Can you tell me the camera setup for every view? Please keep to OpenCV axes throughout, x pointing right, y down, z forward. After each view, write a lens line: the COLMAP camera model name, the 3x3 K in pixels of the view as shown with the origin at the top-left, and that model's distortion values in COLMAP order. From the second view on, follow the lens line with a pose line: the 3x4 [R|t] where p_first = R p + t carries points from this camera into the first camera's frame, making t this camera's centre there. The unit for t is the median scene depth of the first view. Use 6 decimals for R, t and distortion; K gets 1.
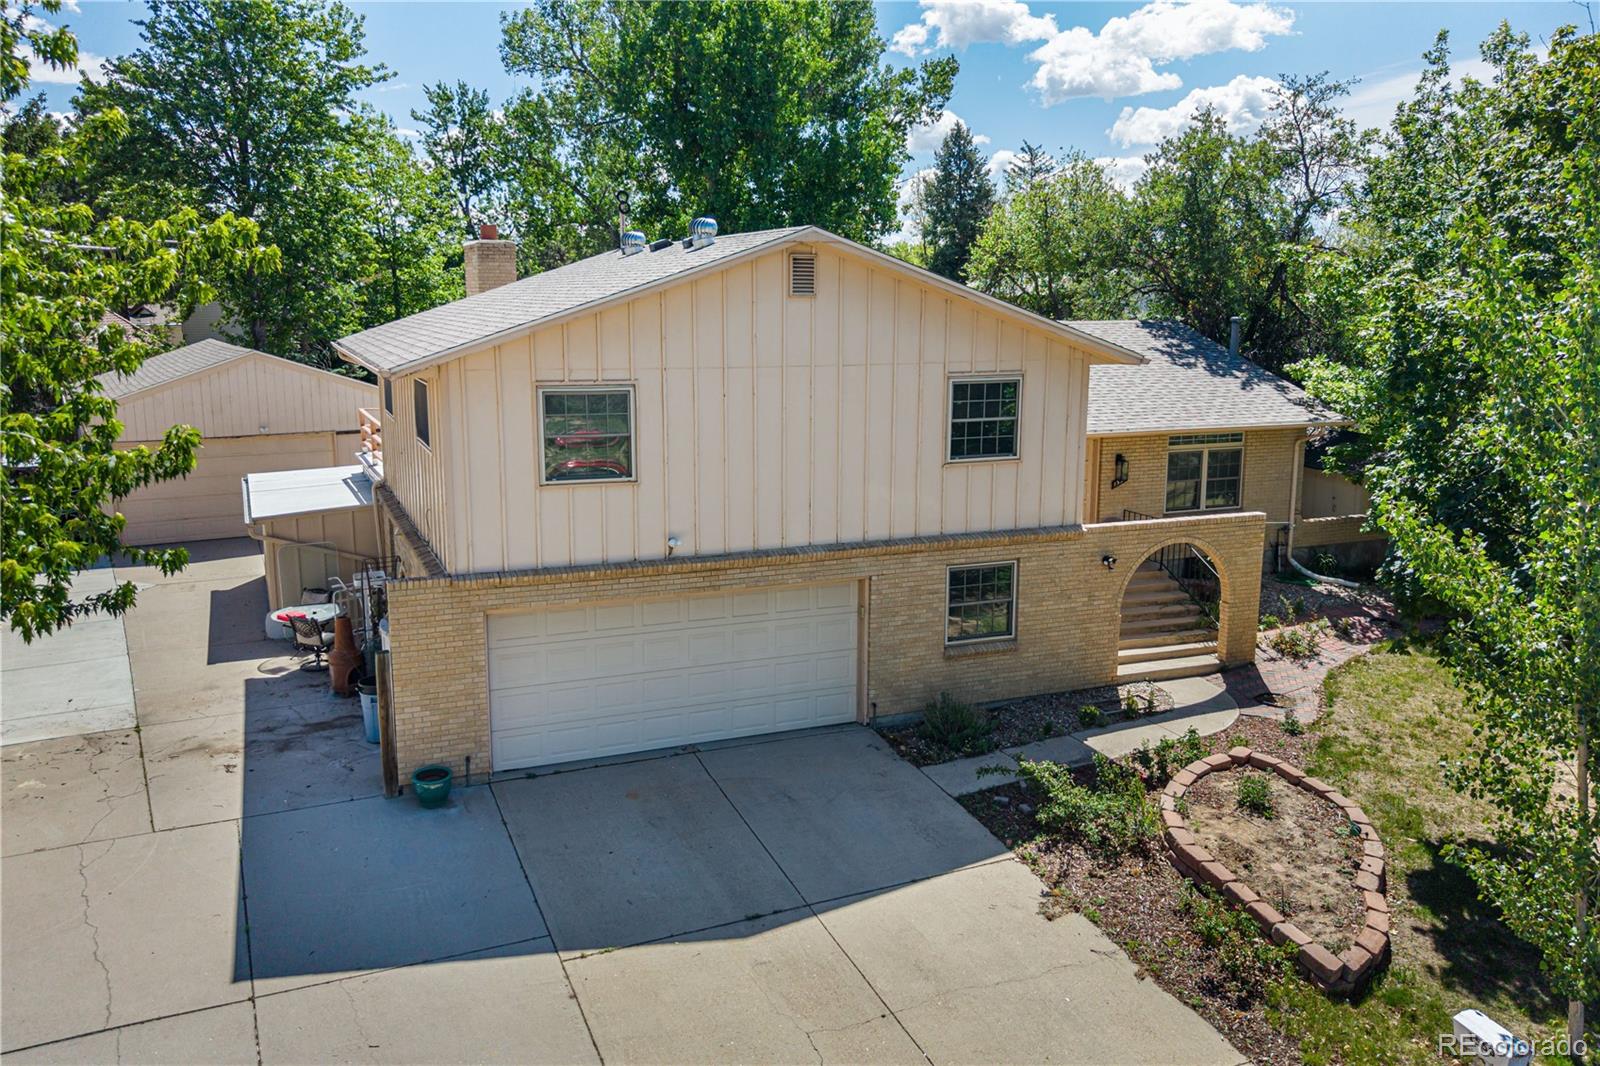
lens RADIAL K [[1254.0, 0, 800.0], [0, 1254.0, 533.0], [0, 0, 1]] dist [-0.006577, -0.004645]
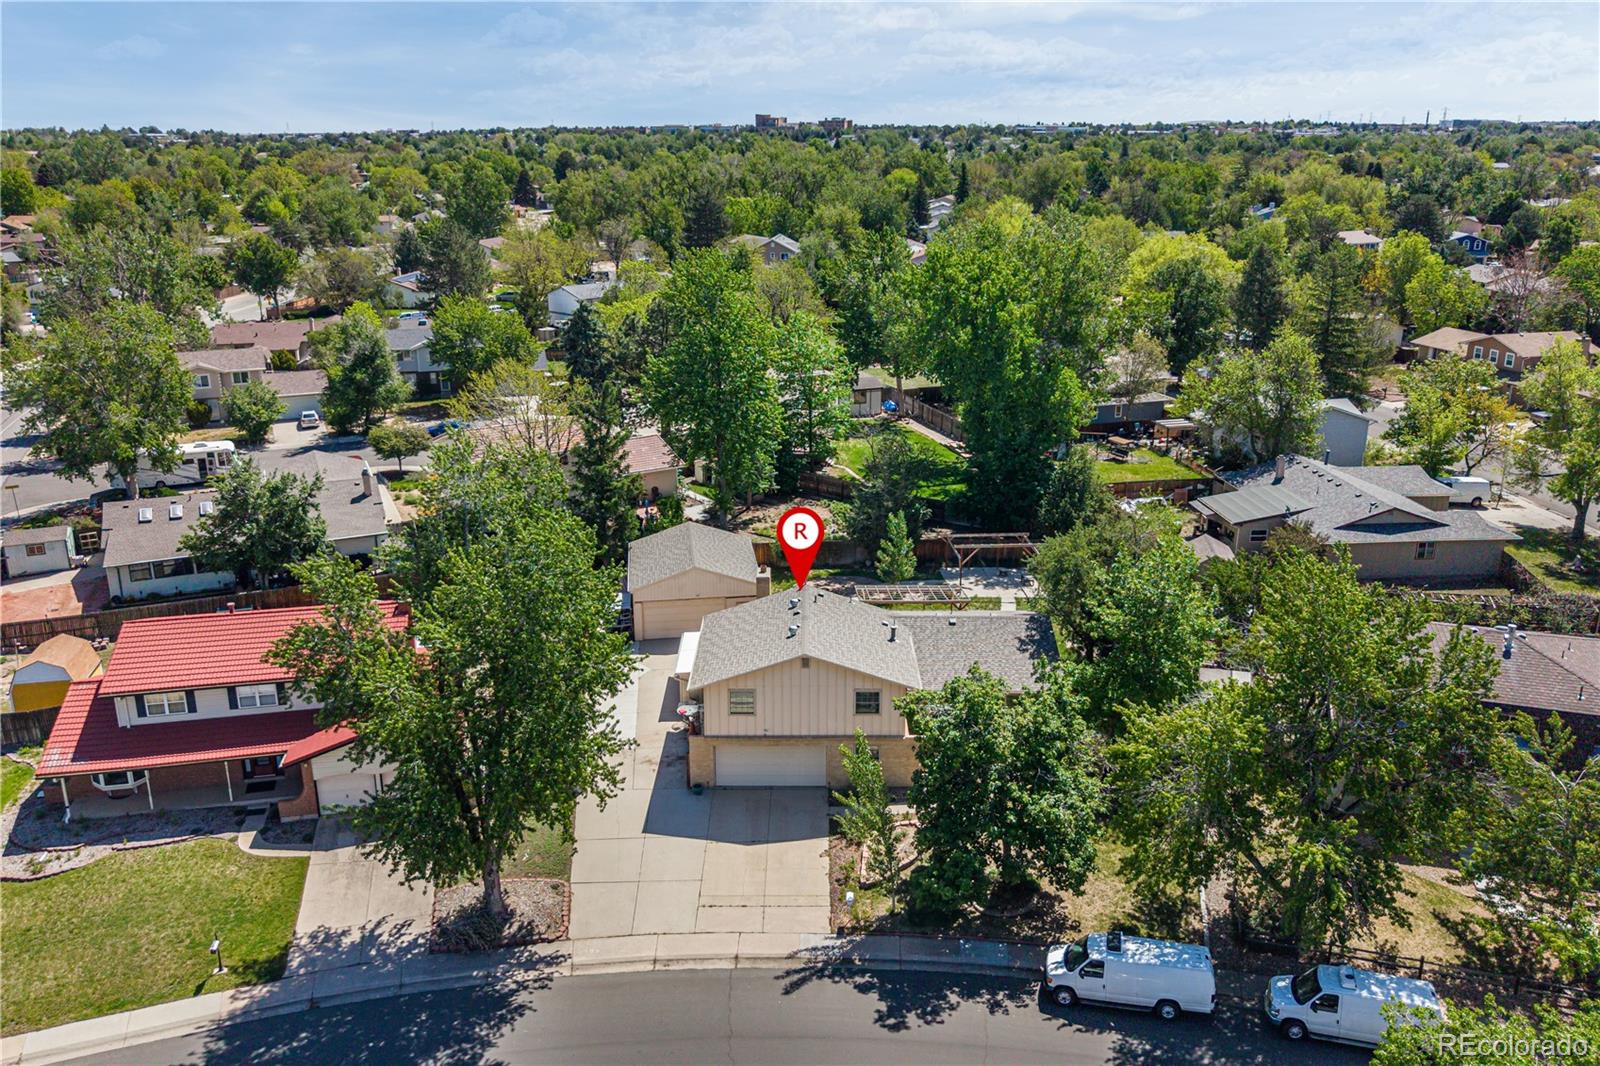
lens RADIAL K [[1254.0, 0, 800.0], [0, 1254.0, 533.0], [0, 0, 1]] dist [-0.006577, -0.004645]
pose [[0.913783, 0.109785, -0.391085, 1.347463], [-0.056683, 0.987827, 0.144859, -1.096608], [0.402228, -0.110202, 0.908883, -2.174133]]
